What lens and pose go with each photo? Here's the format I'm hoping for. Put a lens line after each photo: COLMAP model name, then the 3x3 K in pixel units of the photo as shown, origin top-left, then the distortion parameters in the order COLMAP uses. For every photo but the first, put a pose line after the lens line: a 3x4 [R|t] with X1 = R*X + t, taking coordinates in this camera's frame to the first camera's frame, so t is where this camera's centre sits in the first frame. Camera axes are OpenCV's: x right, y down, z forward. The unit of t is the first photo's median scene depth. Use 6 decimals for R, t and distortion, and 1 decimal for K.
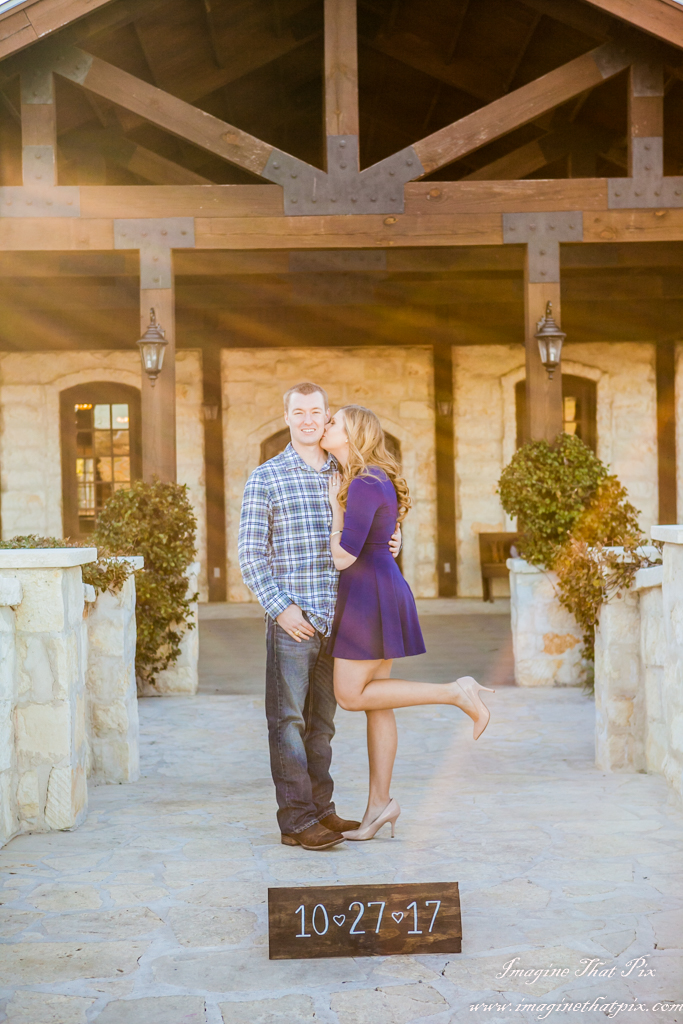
lens RADIAL K [[1648.6, 0, 341.4], [0, 1648.6, 517.3], [0, 0, 1]] dist [0.054718, 0.000000]
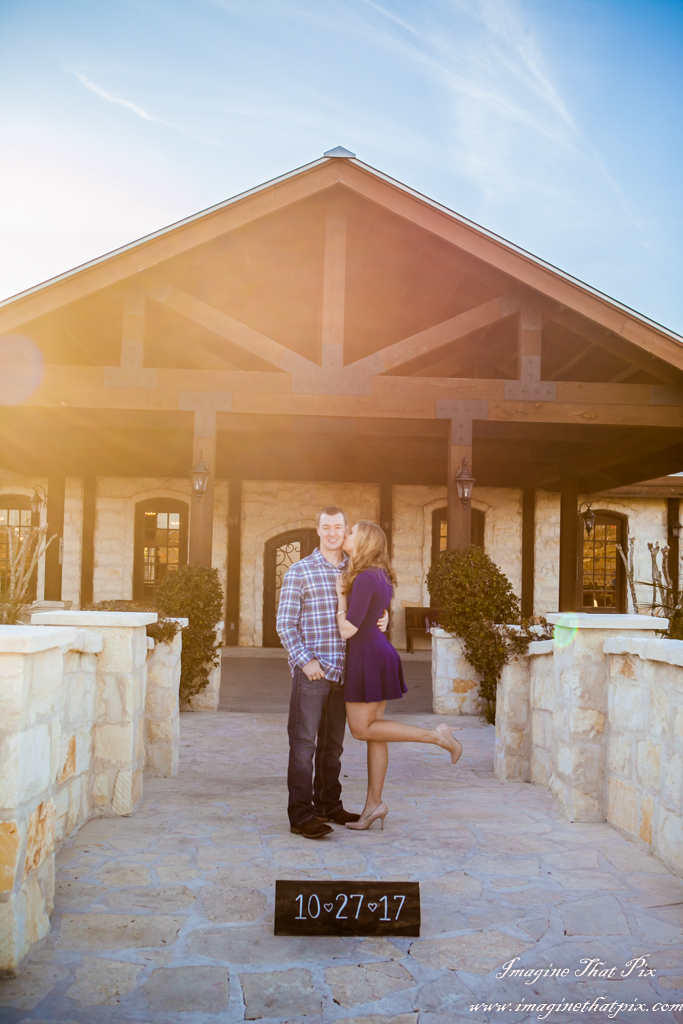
lens RADIAL K [[1031.2, 0, 339.9], [0, 1031.2, 515.9], [0, 0, 1]] dist [-0.046878, 0.000000]
pose [[0.998625, 0.043828, 0.028764, -0.013504], [-0.041631, 0.996462, -0.073005, -0.004095], [-0.031862, 0.071707, 0.996917, 0.069013]]
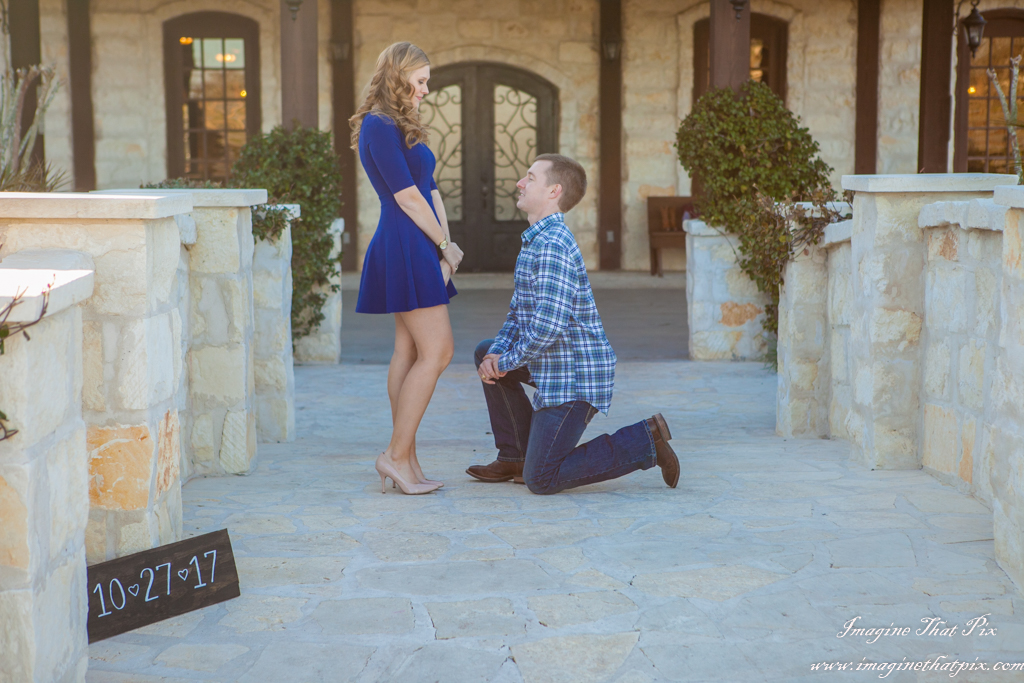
lens RADIAL K [[2023.2, 0, 506.9], [0, 2023.2, 368.8], [0, 0, 1]] dist [0.173692, 0.000000]
pose [[0.999679, 0.013815, 0.021240, -0.020217], [-0.015650, 0.995926, 0.088805, 0.009639], [-0.019926, -0.089109, 0.995823, -0.120101]]
